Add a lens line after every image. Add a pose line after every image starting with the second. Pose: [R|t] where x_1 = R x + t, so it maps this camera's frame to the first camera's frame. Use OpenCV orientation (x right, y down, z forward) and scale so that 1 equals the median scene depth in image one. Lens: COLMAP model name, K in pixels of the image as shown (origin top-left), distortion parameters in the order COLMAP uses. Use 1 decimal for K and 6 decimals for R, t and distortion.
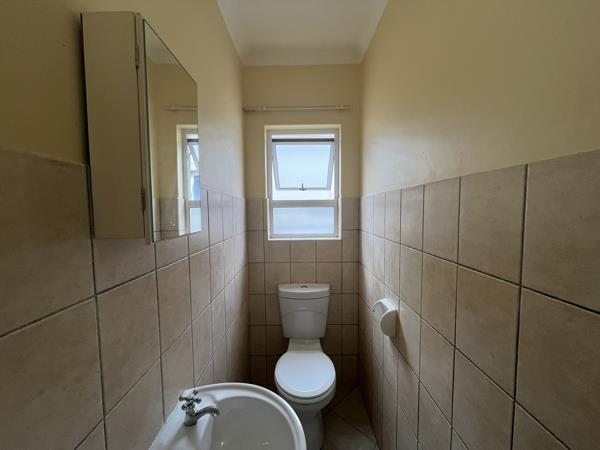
lens RADIAL K [[242.9, 0, 299.2], [0, 242.9, 225.5], [0, 0, 1]] dist [0.003190, 0.000415]
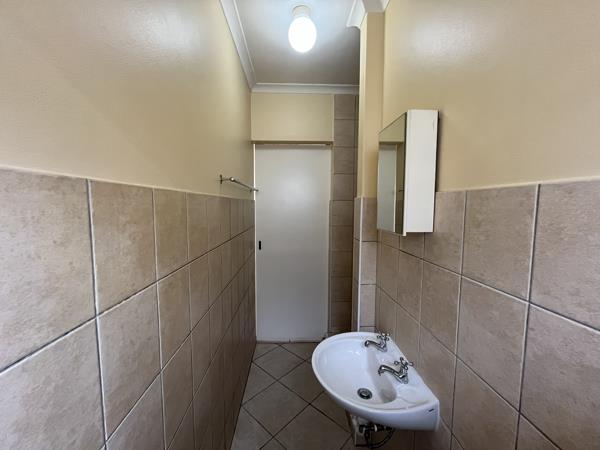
lens RADIAL K [[242.9, 0, 298.9], [0, 242.9, 225.5], [0, 0, 1]] dist [0.003190, 0.000415]
pose [[-0.998756, 0.009225, -0.049009, 0.281372], [0.002270, 0.990134, 0.140108, -0.227562], [0.049818, 0.139823, -0.988923, 1.961478]]
